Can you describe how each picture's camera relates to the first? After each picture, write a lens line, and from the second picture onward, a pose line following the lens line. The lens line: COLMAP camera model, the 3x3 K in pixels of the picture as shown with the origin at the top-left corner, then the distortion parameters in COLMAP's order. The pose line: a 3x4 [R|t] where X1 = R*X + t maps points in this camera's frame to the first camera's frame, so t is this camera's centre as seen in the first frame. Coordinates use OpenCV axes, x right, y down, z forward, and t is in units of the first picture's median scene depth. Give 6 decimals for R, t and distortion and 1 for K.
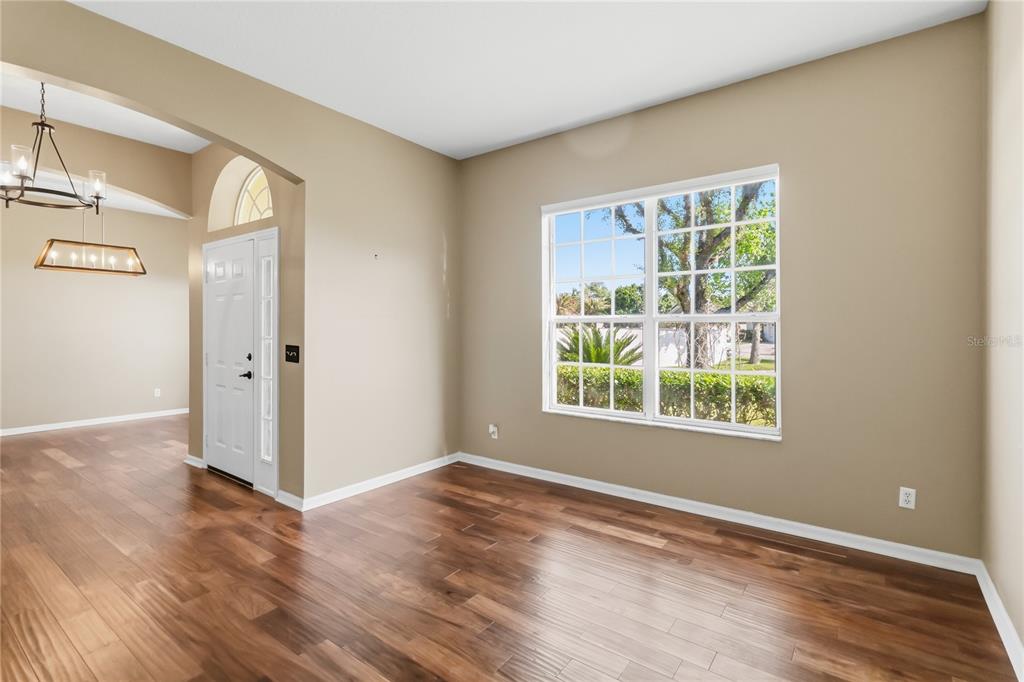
lens RADIAL K [[479.4, 0, 519.8], [0, 479.4, 322.9], [0, 0, 1]] dist [-0.000485, 0.000236]
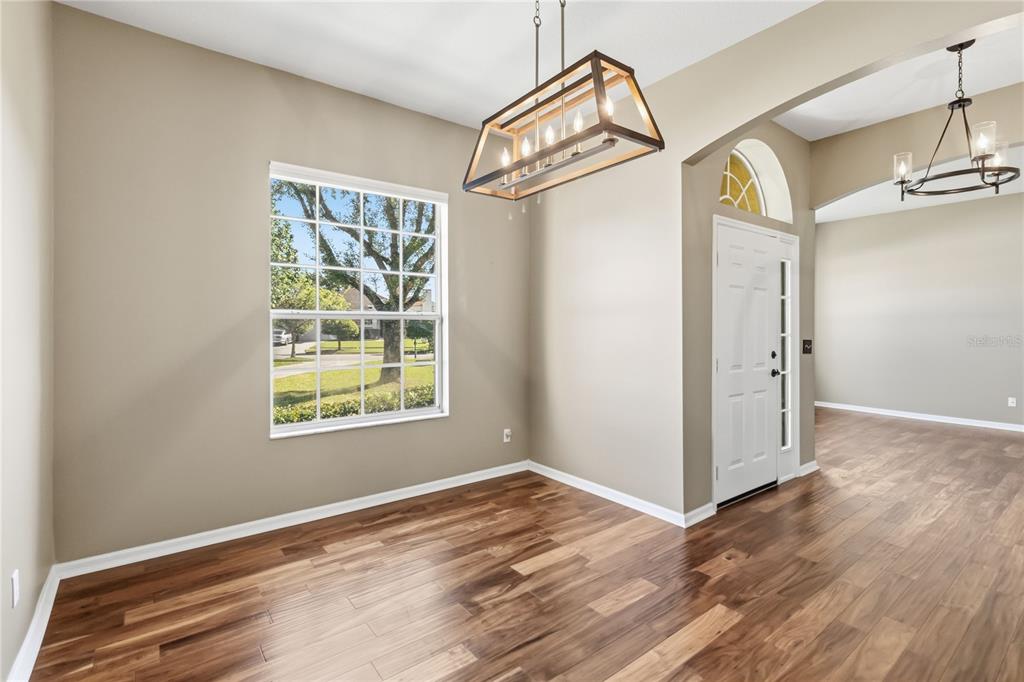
lens RADIAL K [[481.2, 0, 533.6], [0, 481.2, 325.2], [0, 0, 1]] dist [0.000754, -0.000053]
pose [[0.273080, -0.000361, 0.961991, -0.610019], [-0.007710, 0.999967, 0.002564, 0.004233], [-0.961960, -0.008117, 0.273068, 0.445003]]
